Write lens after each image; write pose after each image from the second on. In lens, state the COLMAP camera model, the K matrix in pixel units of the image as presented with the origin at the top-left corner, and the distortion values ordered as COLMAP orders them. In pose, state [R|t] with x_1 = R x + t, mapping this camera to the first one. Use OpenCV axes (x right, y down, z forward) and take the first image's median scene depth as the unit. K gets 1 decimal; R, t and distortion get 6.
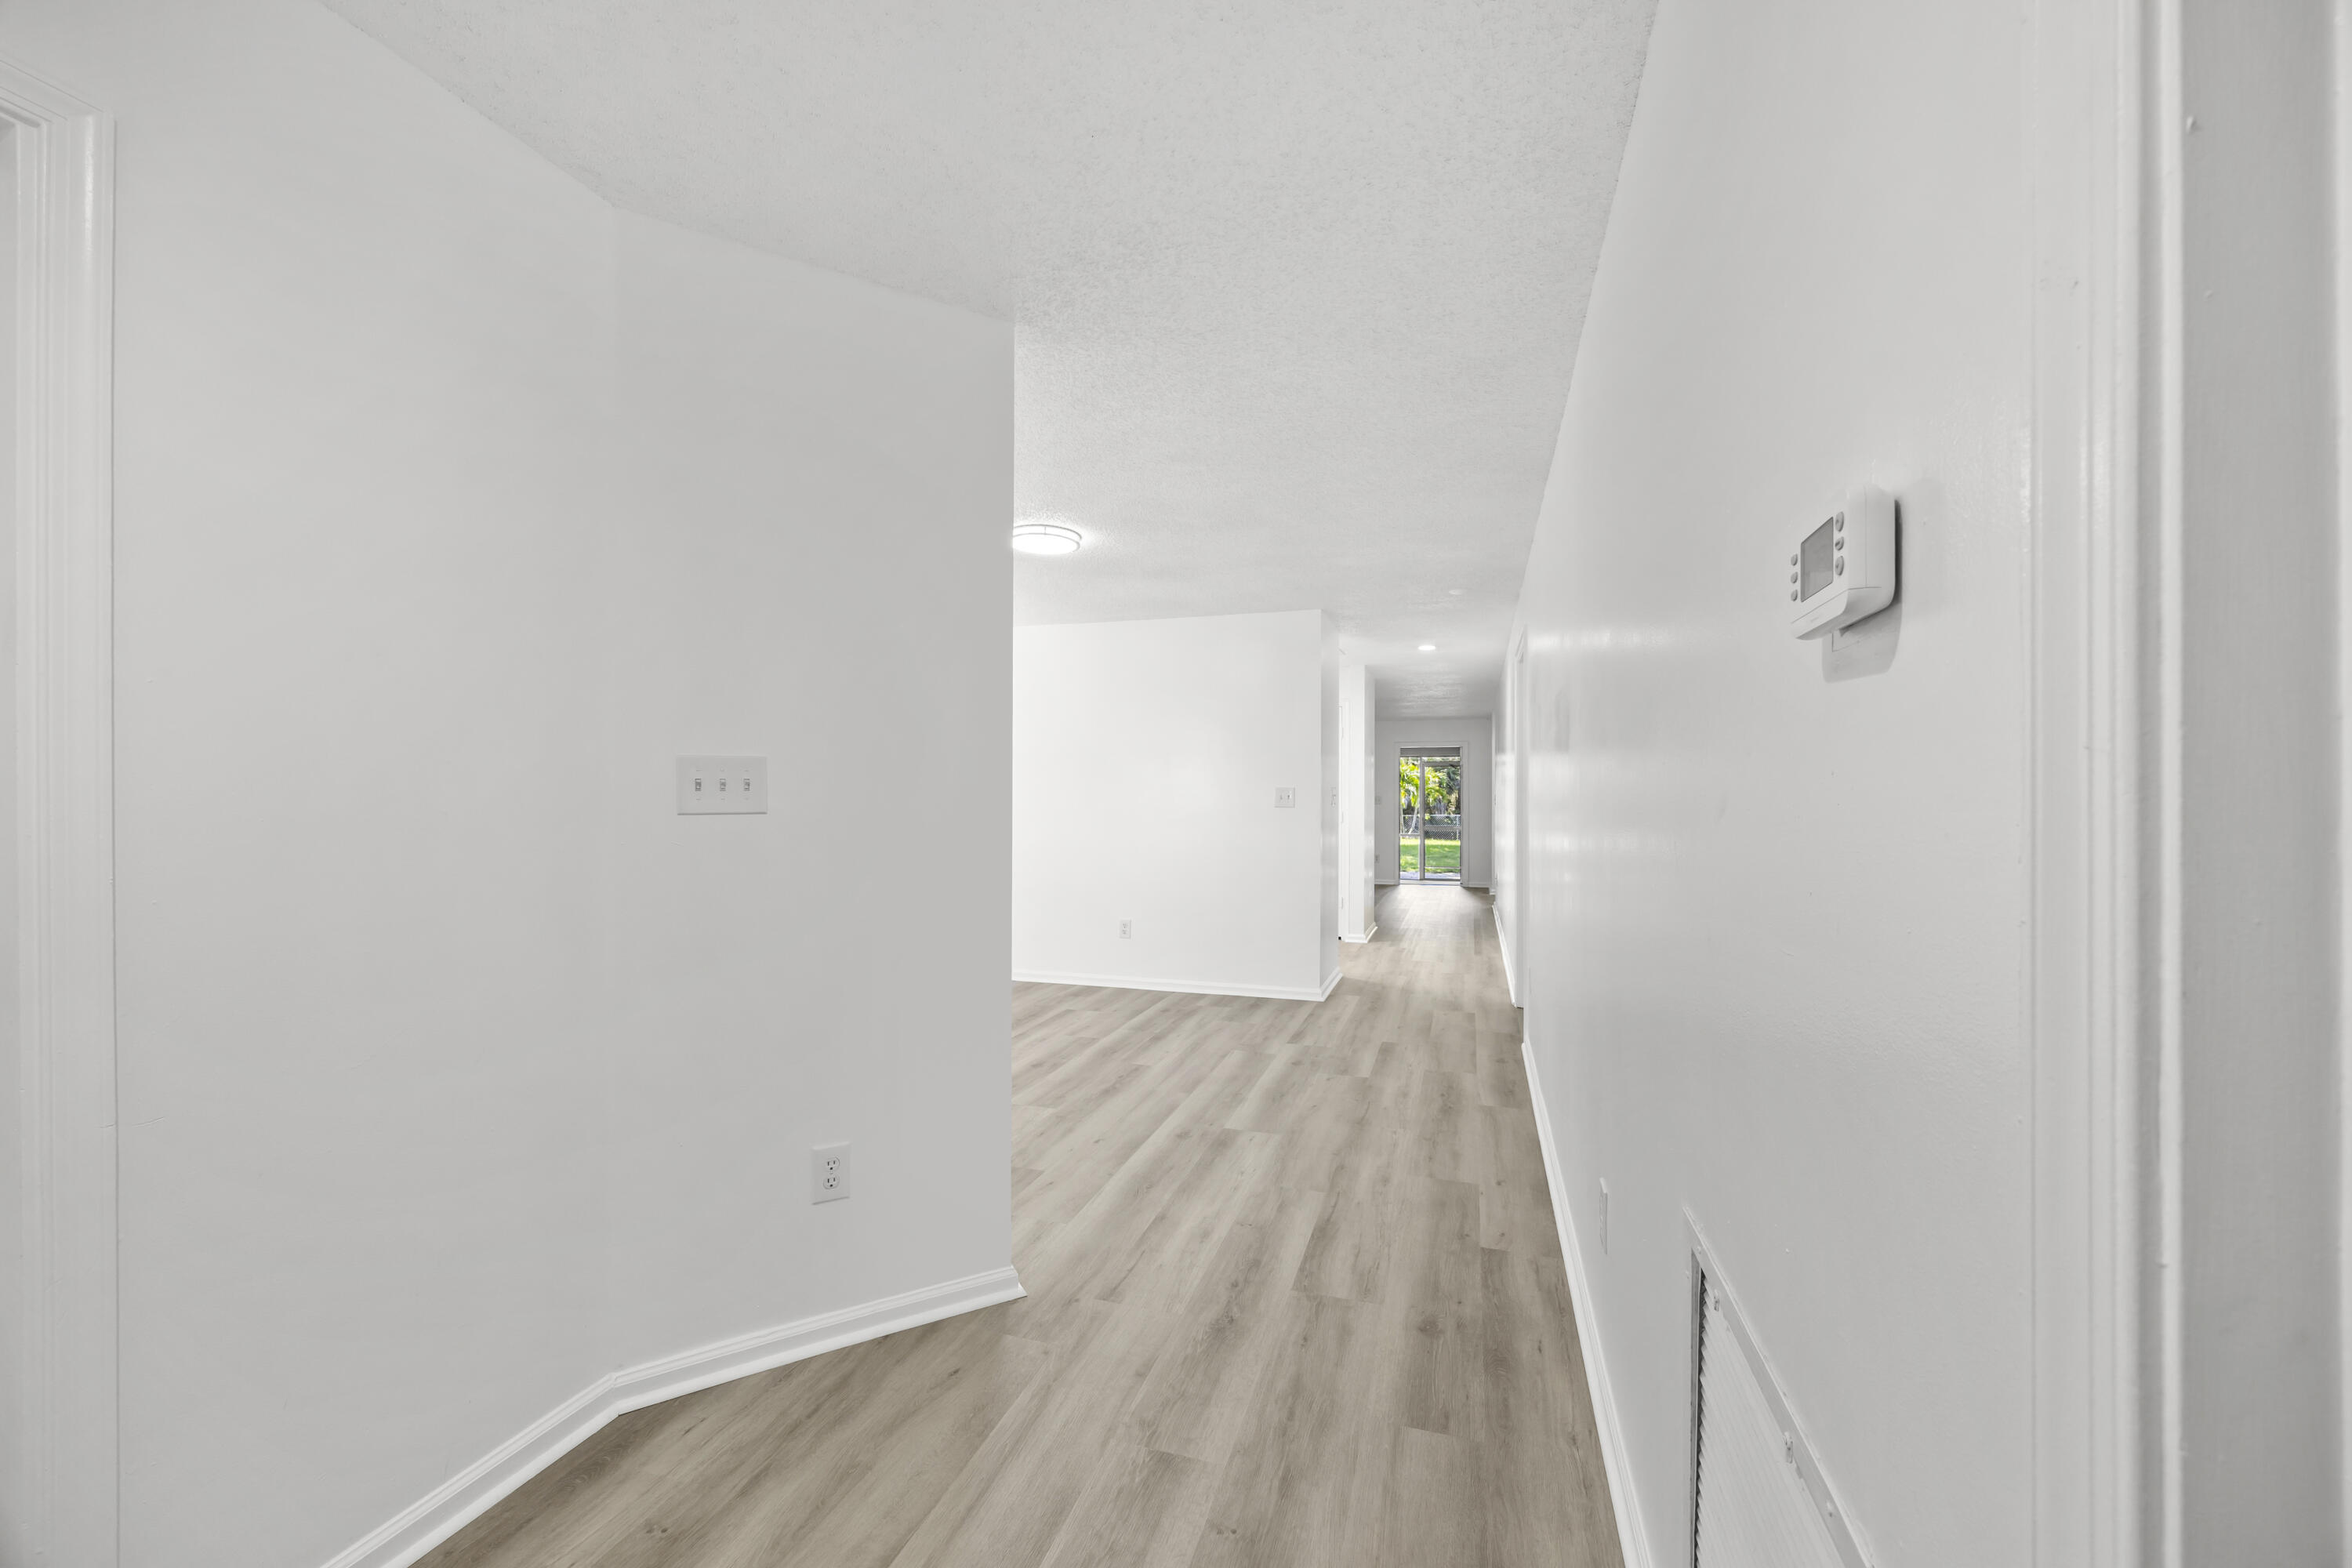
lens RADIAL K [[897.4, 0, 1181.2], [0, 897.4, 786.0], [0, 0, 1]] dist [-0.000667, 0.000226]
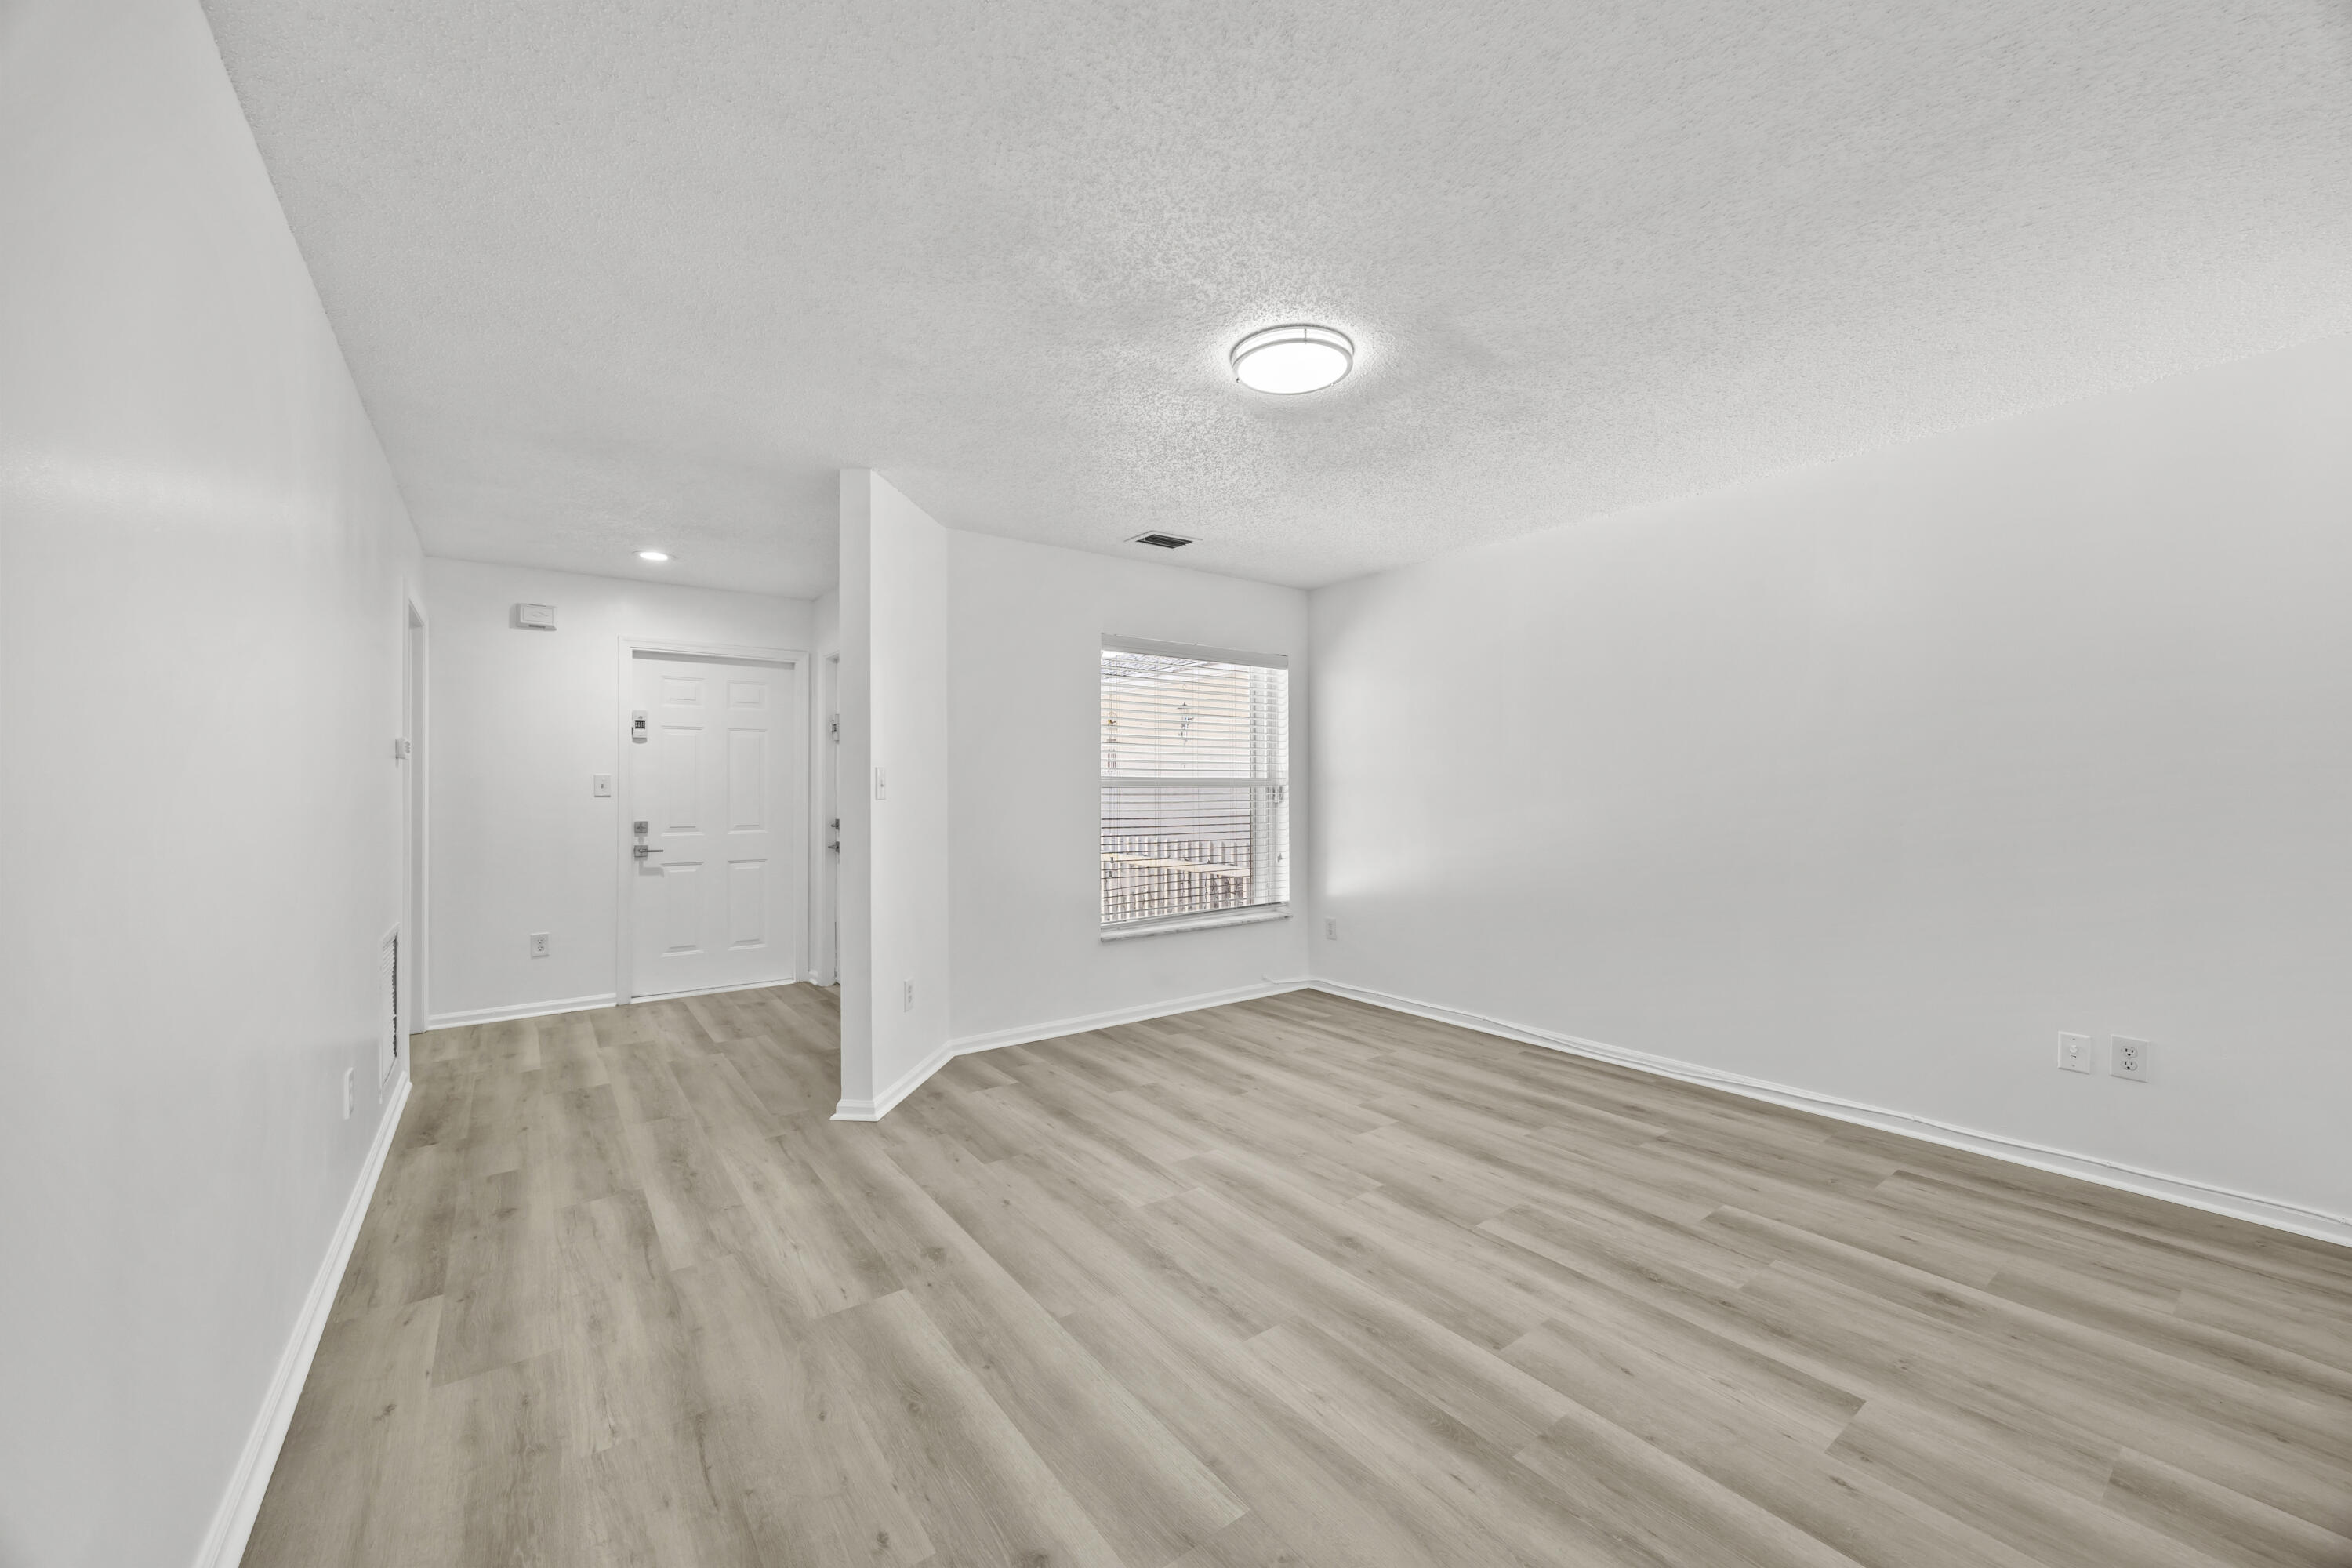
lens RADIAL K [[897.4, 0, 1181.2], [0, 897.4, 786.0], [0, 0, 1]] dist [-0.000667, 0.000226]
pose [[-0.583205, 0.002304, -0.812322, 0.533277], [0.019311, 0.999753, -0.011028, 0.031453], [0.812095, -0.022118, -0.583105, 1.801829]]
